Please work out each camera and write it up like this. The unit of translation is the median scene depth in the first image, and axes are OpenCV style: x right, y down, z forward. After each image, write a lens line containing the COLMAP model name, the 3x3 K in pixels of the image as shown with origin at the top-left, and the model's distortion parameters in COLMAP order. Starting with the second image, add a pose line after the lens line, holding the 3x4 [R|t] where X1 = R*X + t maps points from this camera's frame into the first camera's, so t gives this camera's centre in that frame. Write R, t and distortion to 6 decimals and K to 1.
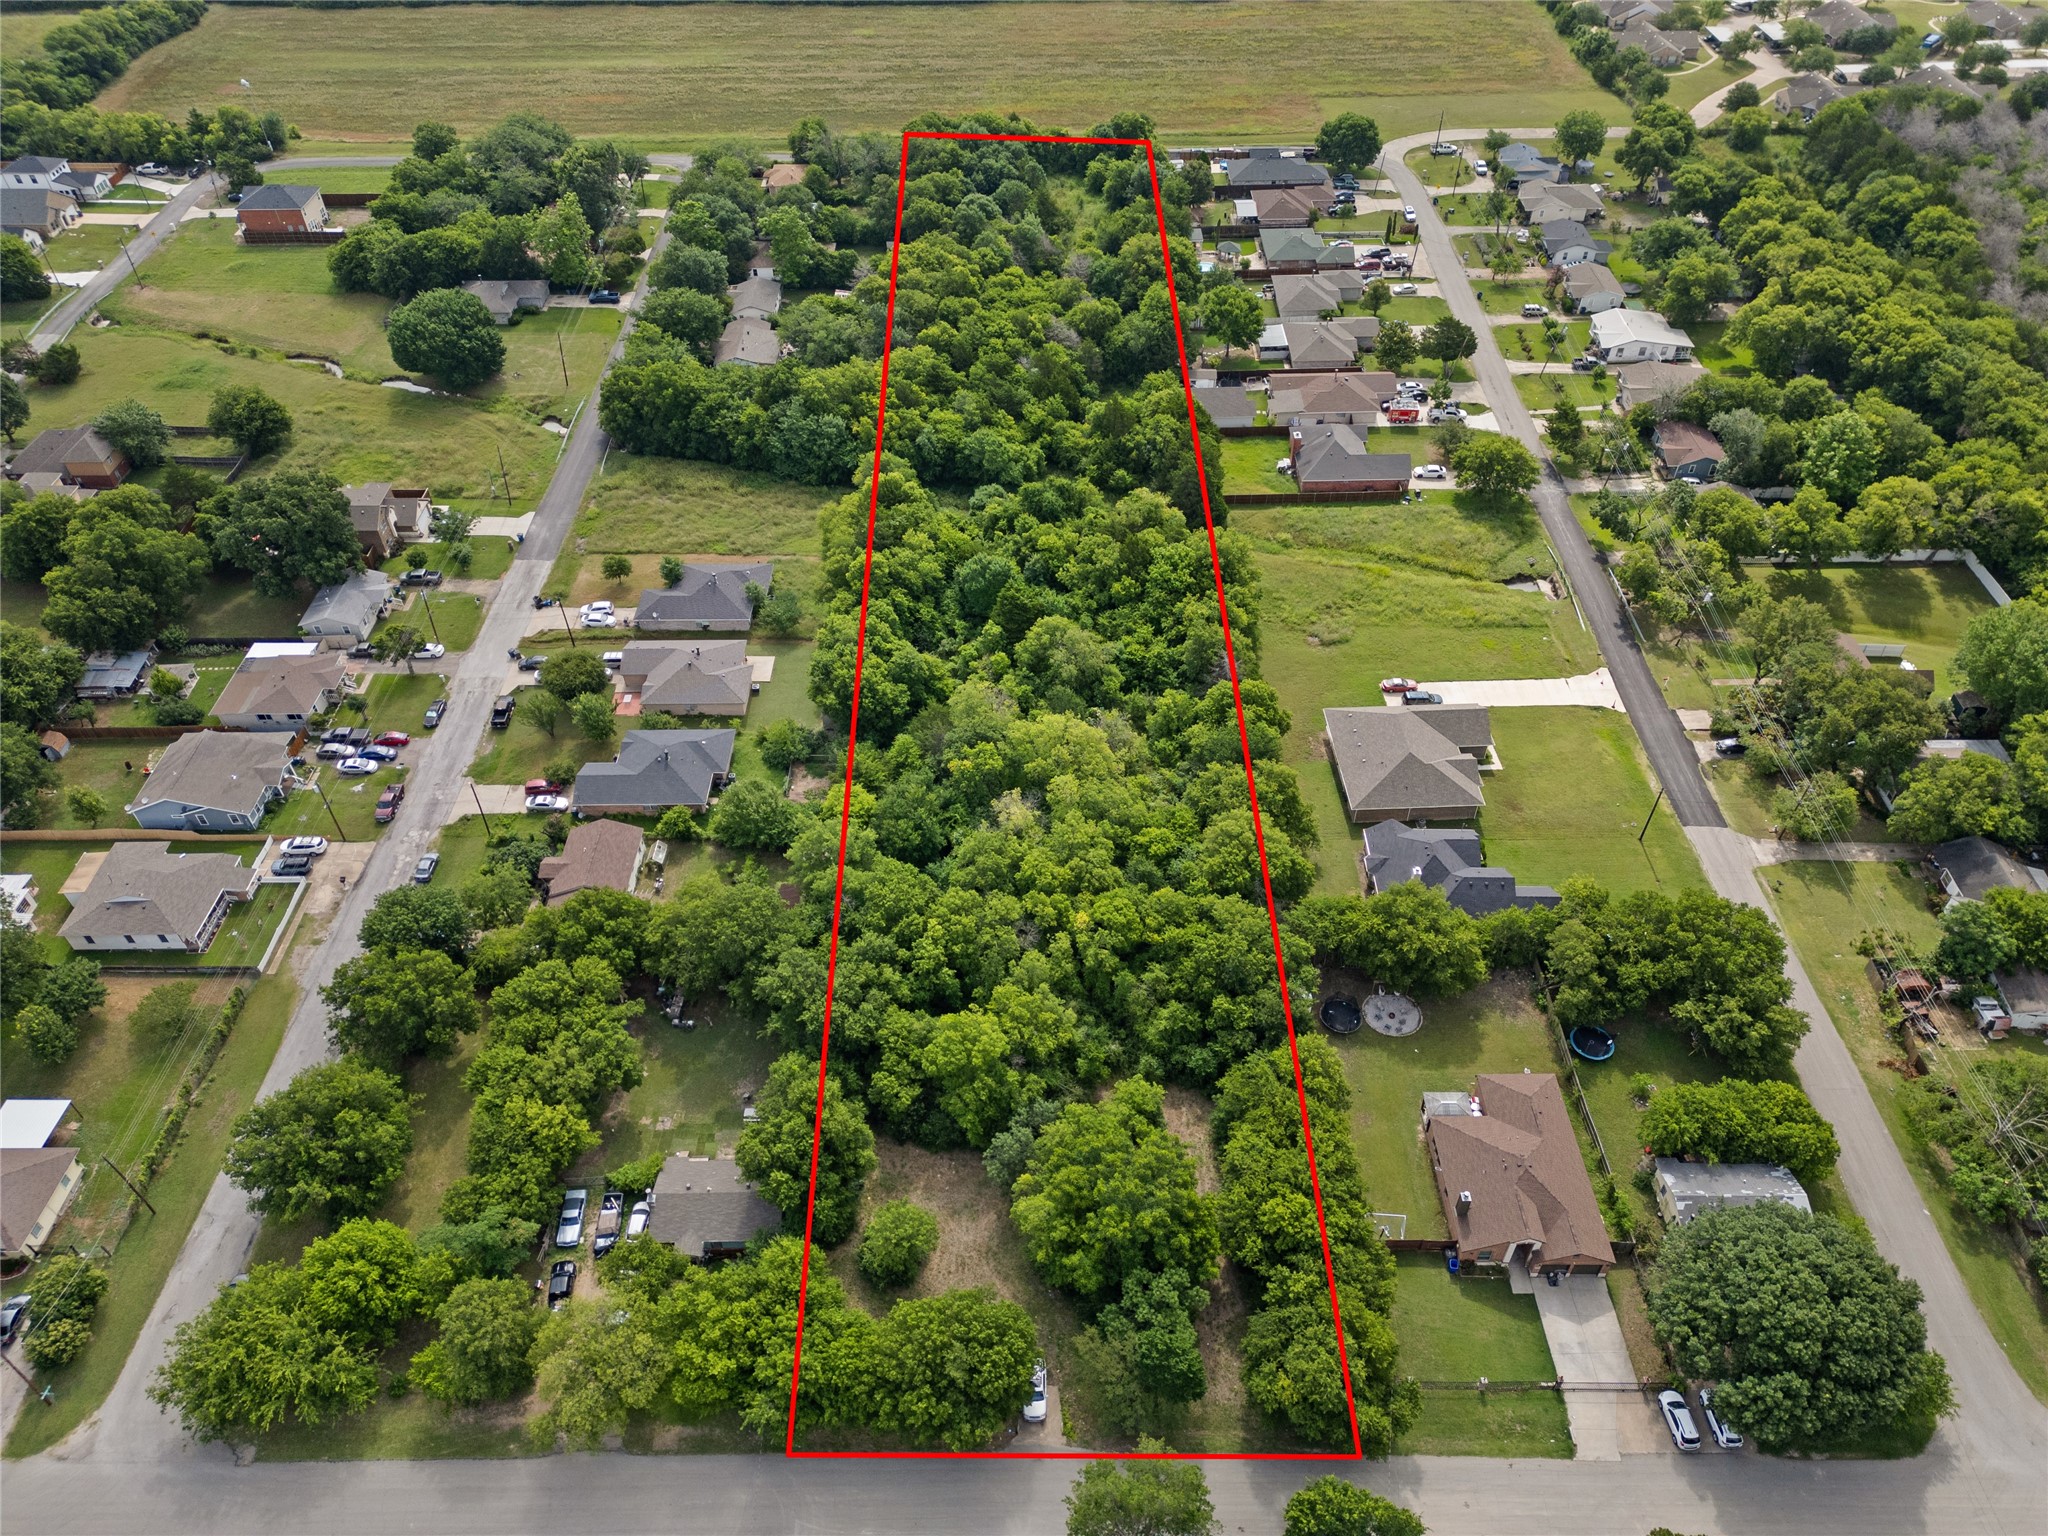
lens RADIAL K [[1479.7, 0, 1029.8], [0, 1479.7, 760.1], [0, 0, 1]] dist [0.075663, -0.072361]
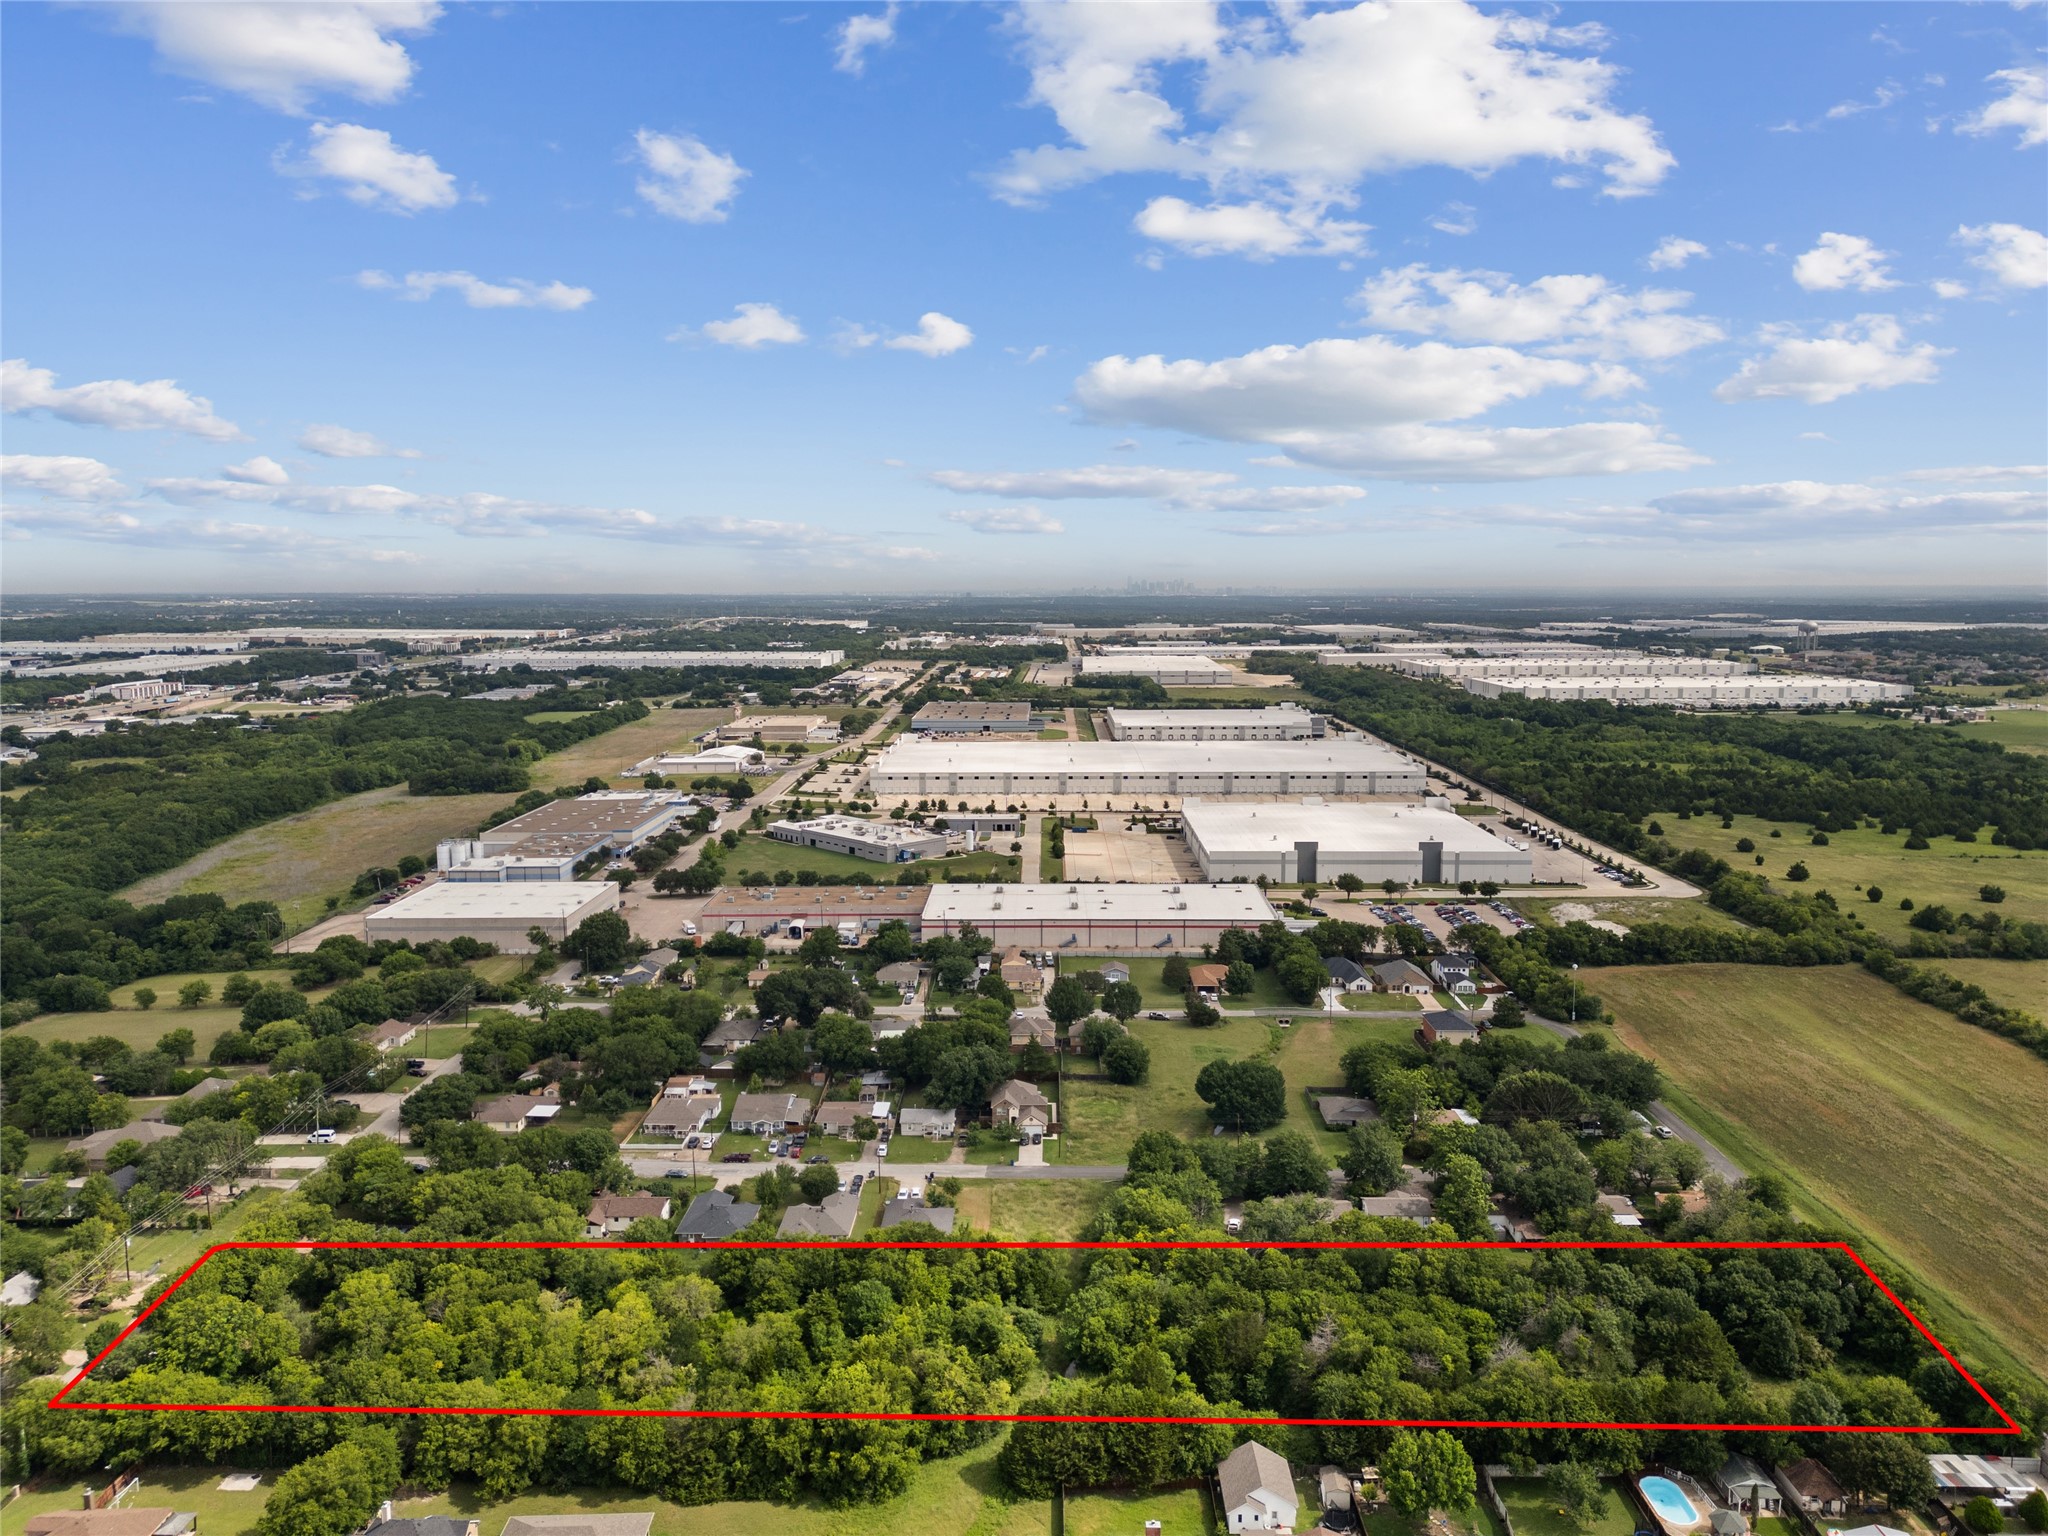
lens RADIAL K [[1479.7, 0, 1029.8], [0, 1479.7, 760.1], [0, 0, 1]] dist [0.075663, -0.072361]
pose [[-0.017747, 0.141718, -0.989748, 0.940905], [-0.669395, 0.733628, 0.117048, -0.570886], [0.742694, 0.664610, 0.081845, 0.613557]]
